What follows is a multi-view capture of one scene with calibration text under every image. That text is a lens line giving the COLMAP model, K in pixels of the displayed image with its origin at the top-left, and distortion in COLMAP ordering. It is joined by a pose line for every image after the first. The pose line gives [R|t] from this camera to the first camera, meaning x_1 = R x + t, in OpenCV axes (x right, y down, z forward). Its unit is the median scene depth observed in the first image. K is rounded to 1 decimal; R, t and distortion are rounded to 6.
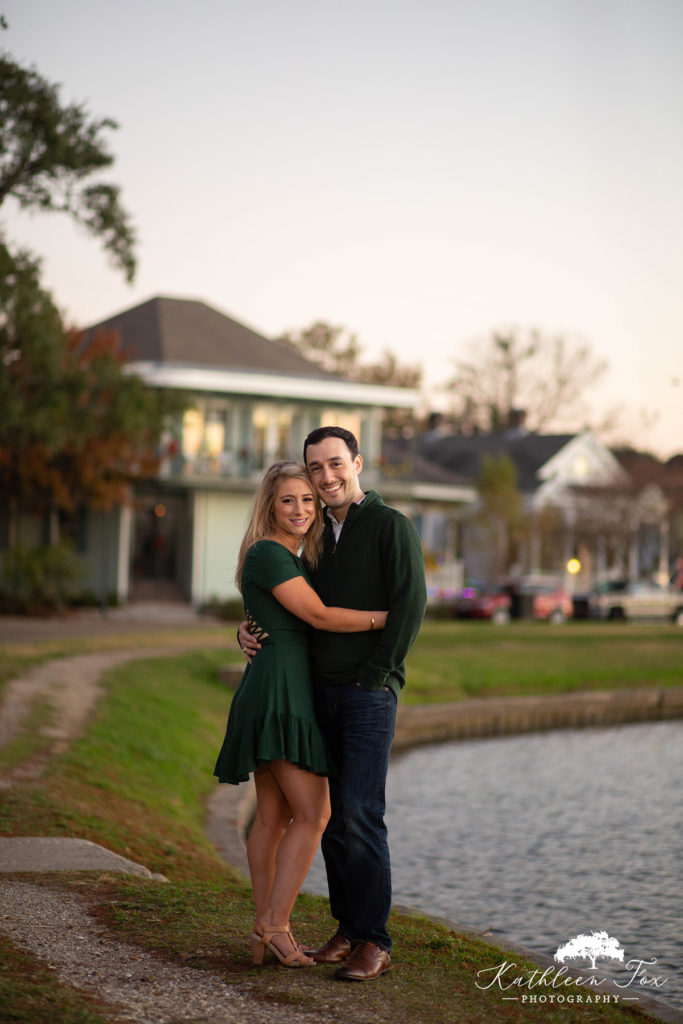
lens RADIAL K [[2618.9, 0, 343.2], [0, 2618.9, 511.1], [0, 0, 1]] dist [-0.050902, 0.000000]
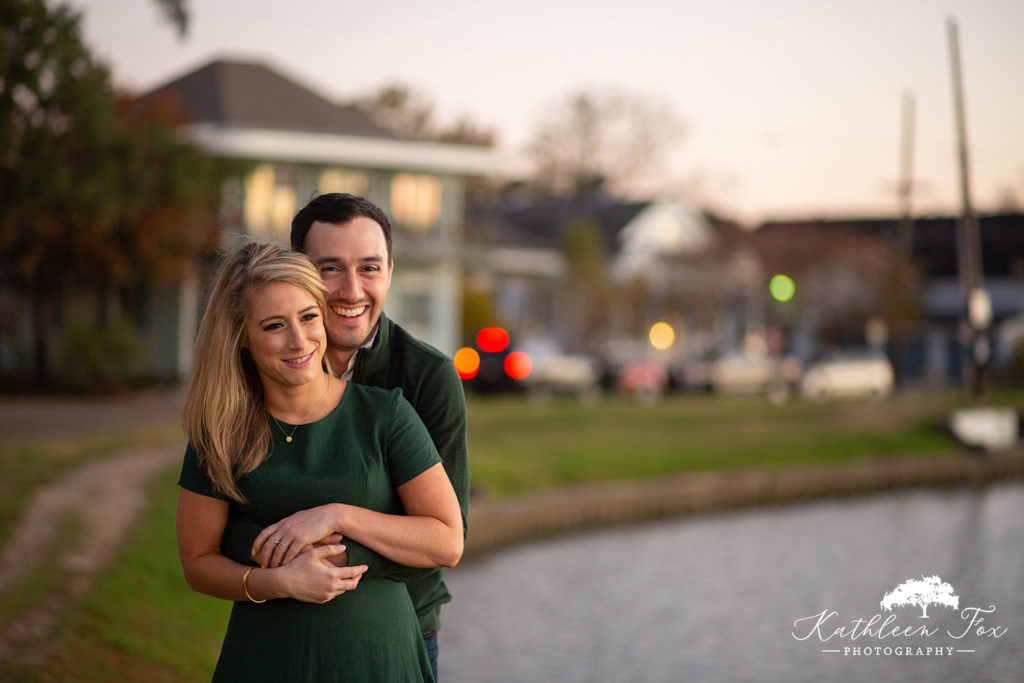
lens RADIAL K [[2618.9, 0, 513.2], [0, 2618.9, 343.1], [0, 0, 1]] dist [-0.050902, 0.000000]
pose [[0.999231, -0.016360, 0.035620, -0.000046], [0.015453, 0.999553, 0.025585, -0.001491], [-0.036023, -0.025015, 0.999038, 0.055703]]
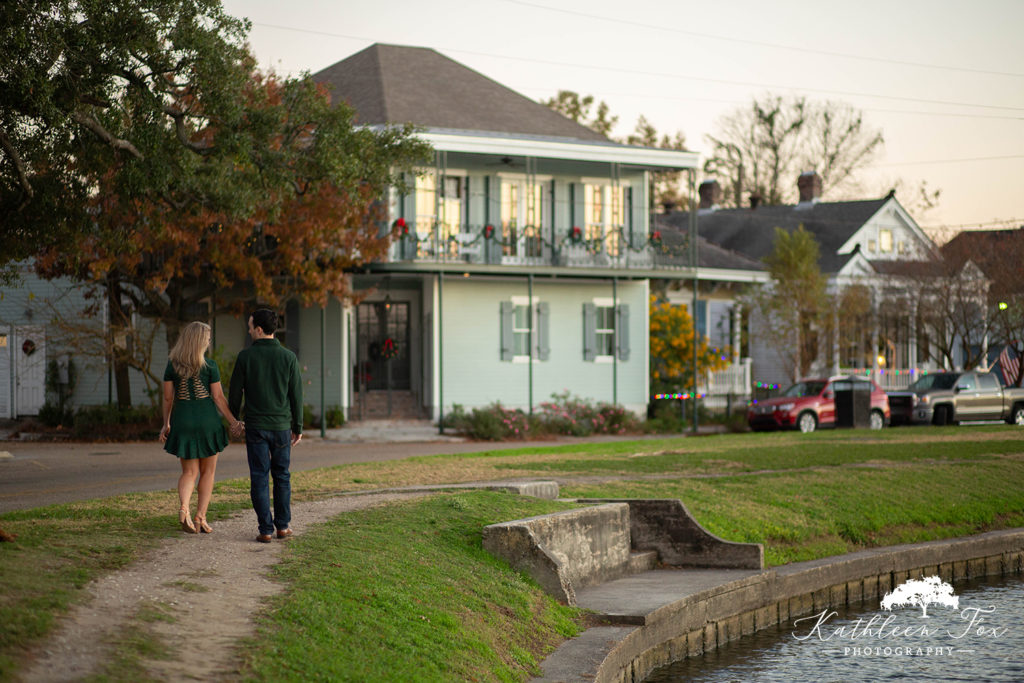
lens RADIAL K [[2618.9, 0, 512.6], [0, 2618.9, 348.9], [0, 0, 1]] dist [-0.050902, 0.000000]
pose [[0.999216, -0.030825, -0.024825, -0.011866], [0.031089, 0.999463, 0.010323, 0.006556], [0.024493, -0.011087, 0.999639, 0.195292]]
